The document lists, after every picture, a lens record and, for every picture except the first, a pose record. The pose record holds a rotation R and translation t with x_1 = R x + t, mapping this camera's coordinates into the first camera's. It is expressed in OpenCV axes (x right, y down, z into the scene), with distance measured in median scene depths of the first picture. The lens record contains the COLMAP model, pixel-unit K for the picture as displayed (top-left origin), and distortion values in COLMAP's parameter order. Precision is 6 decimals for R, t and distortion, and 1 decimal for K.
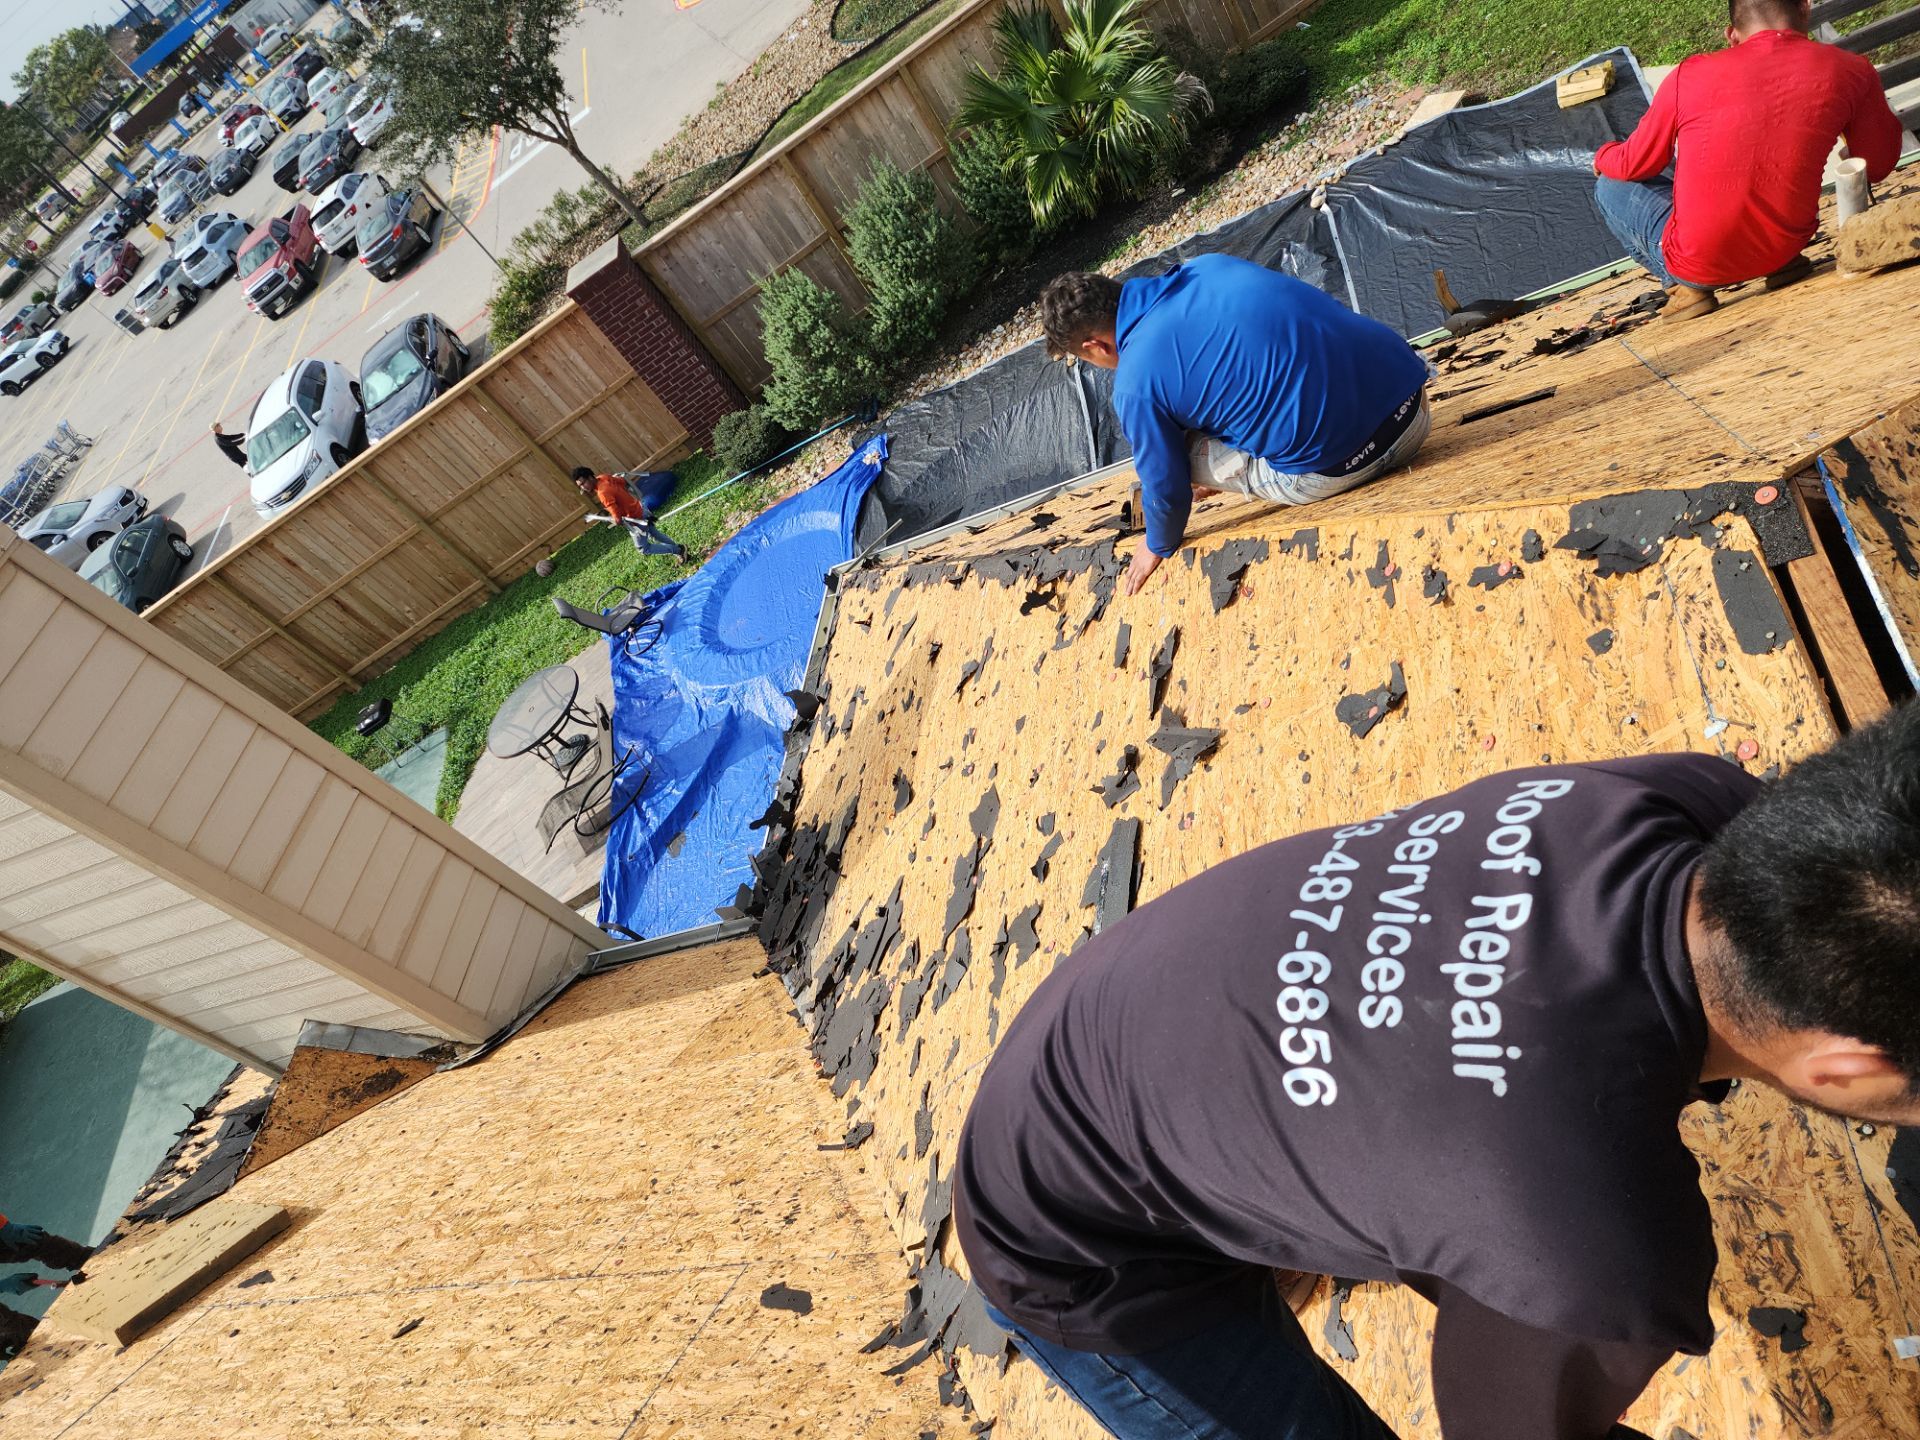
lens RADIAL K [[1306.1, 0, 899.4], [0, 1306.1, 715.3], [0, 0, 1]] dist [0.079388, -0.076164]
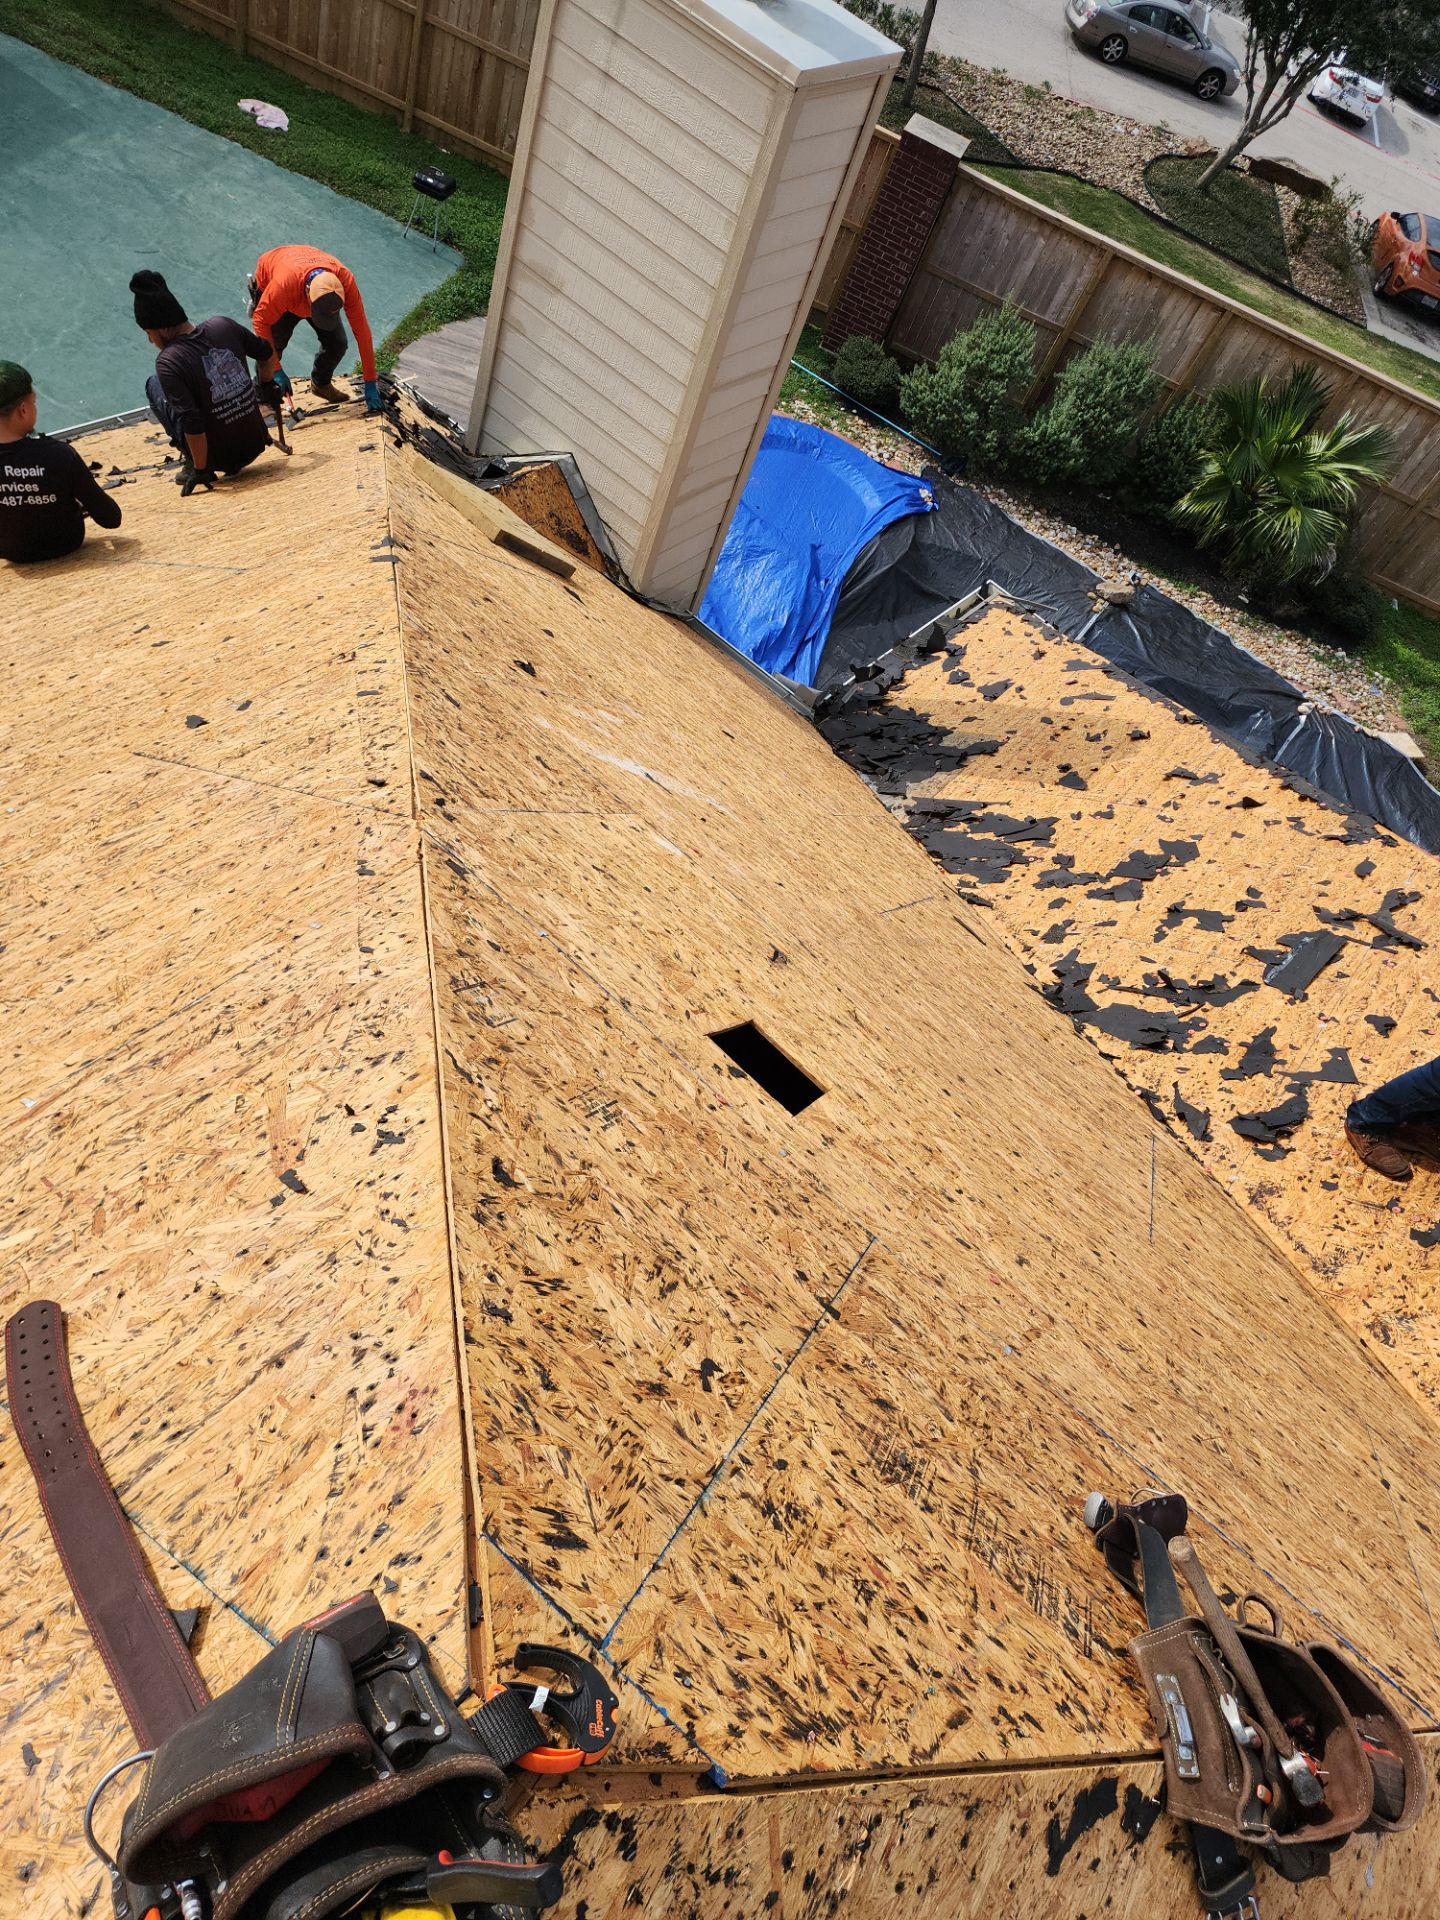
lens RADIAL K [[1306.1, 0, 735.5], [0, 1306.1, 948.9], [0, 0, 1]] dist [0.079388, -0.076164]
pose [[0.542133, 0.781917, 0.307730, -0.167075], [-0.823365, 0.567446, 0.008703, 0.153599], [-0.167815, -0.258092, 0.951434, -0.124670]]
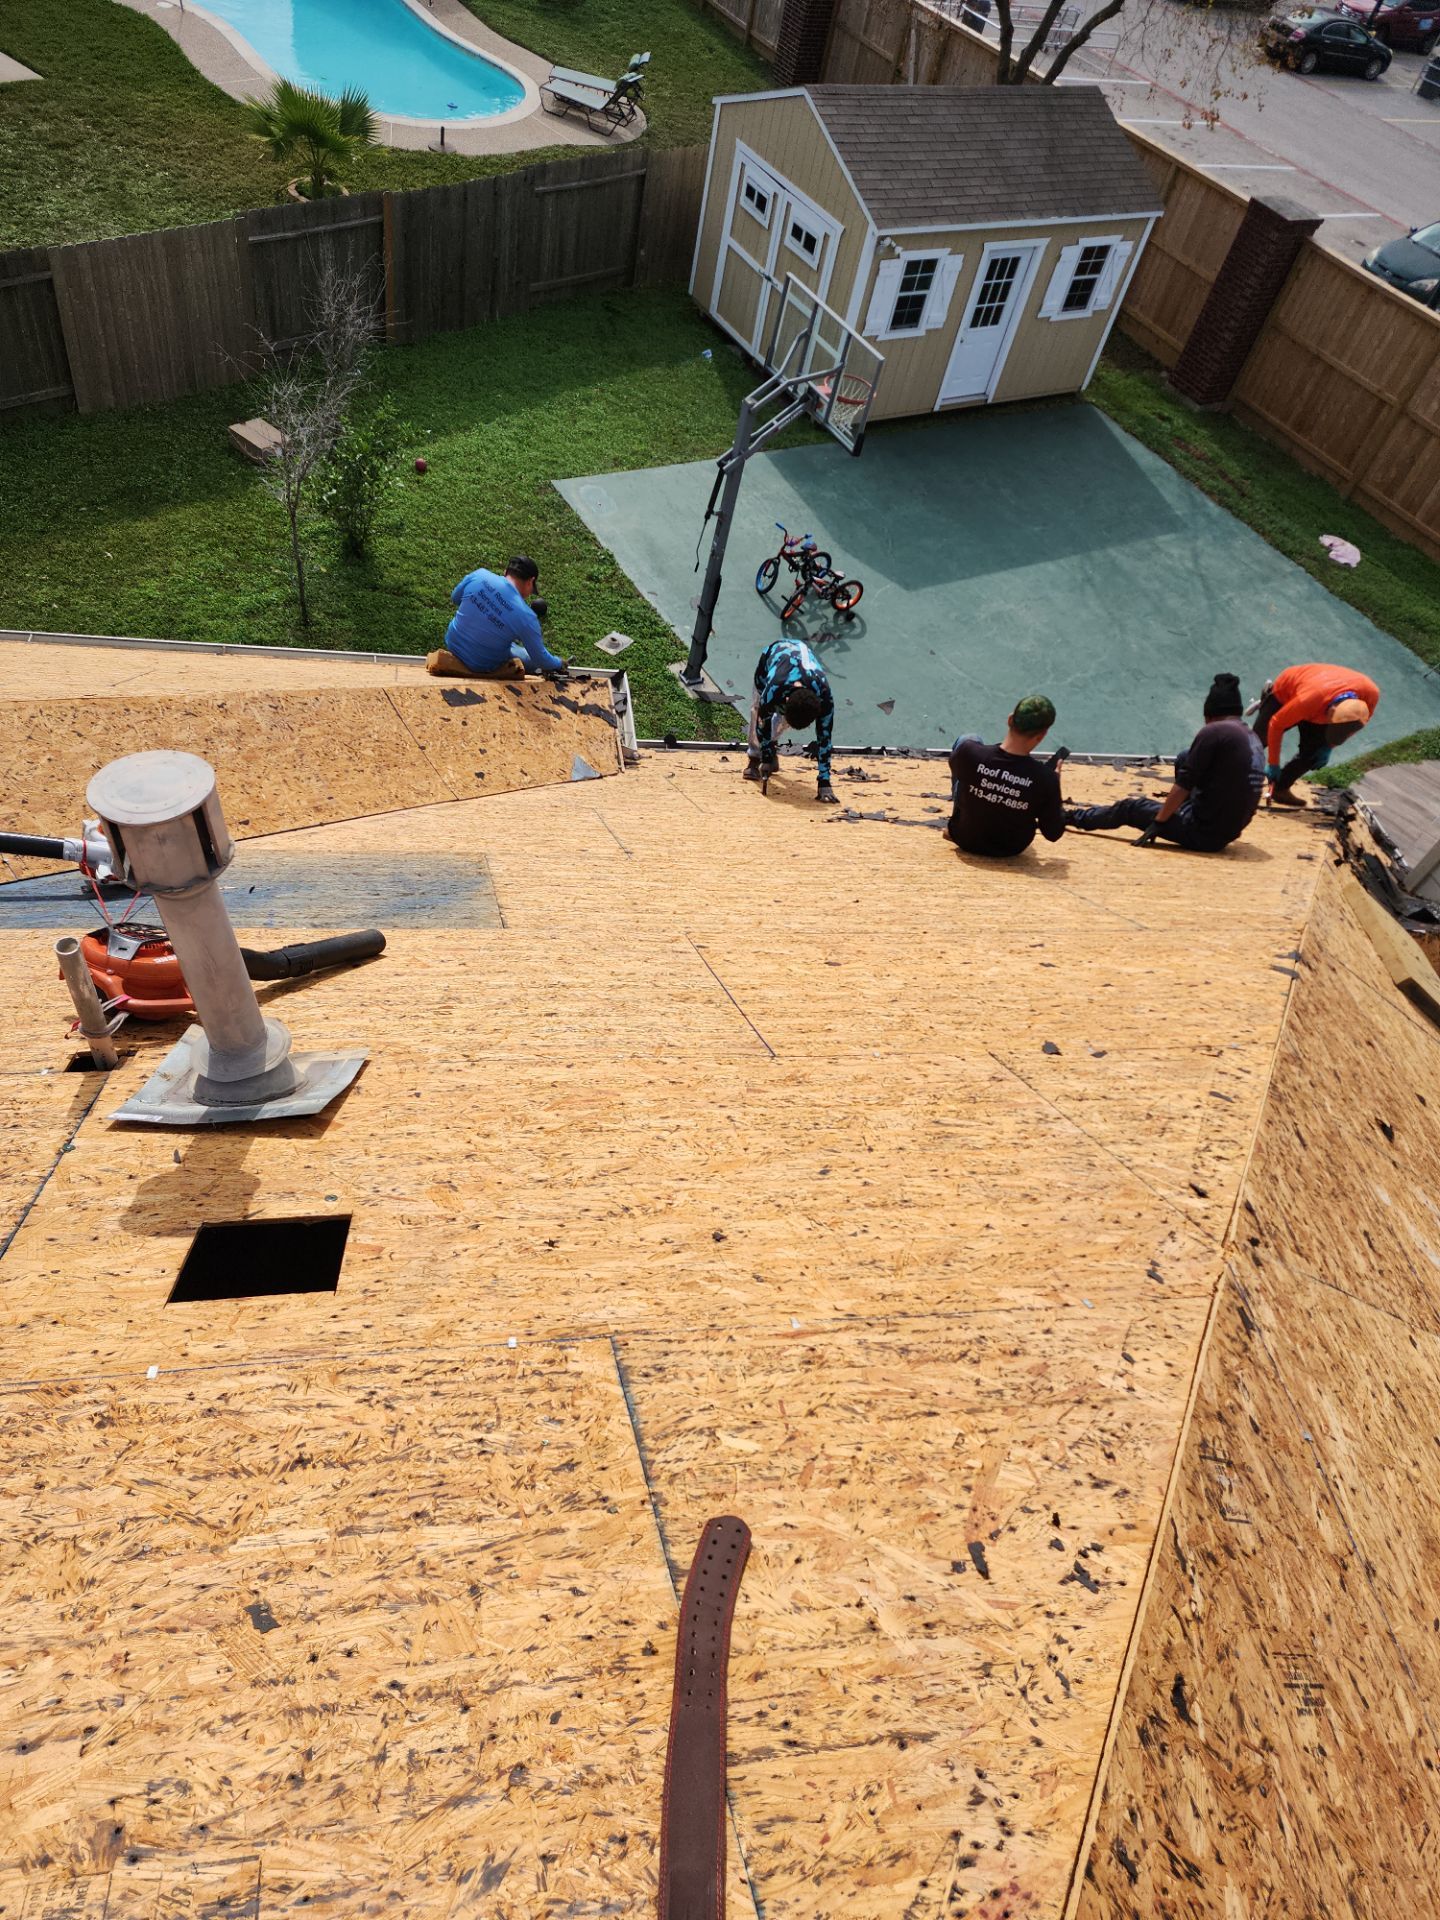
lens RADIAL K [[1306.1, 0, 735.5], [0, 1306.1, 948.9], [0, 0, 1]] dist [0.079388, -0.076164]
pose [[0.156647, 0.978792, -0.132015, -0.178759], [-0.887283, 0.198175, 0.416480, 0.160063], [0.433809, 0.051894, 0.899509, -0.129200]]
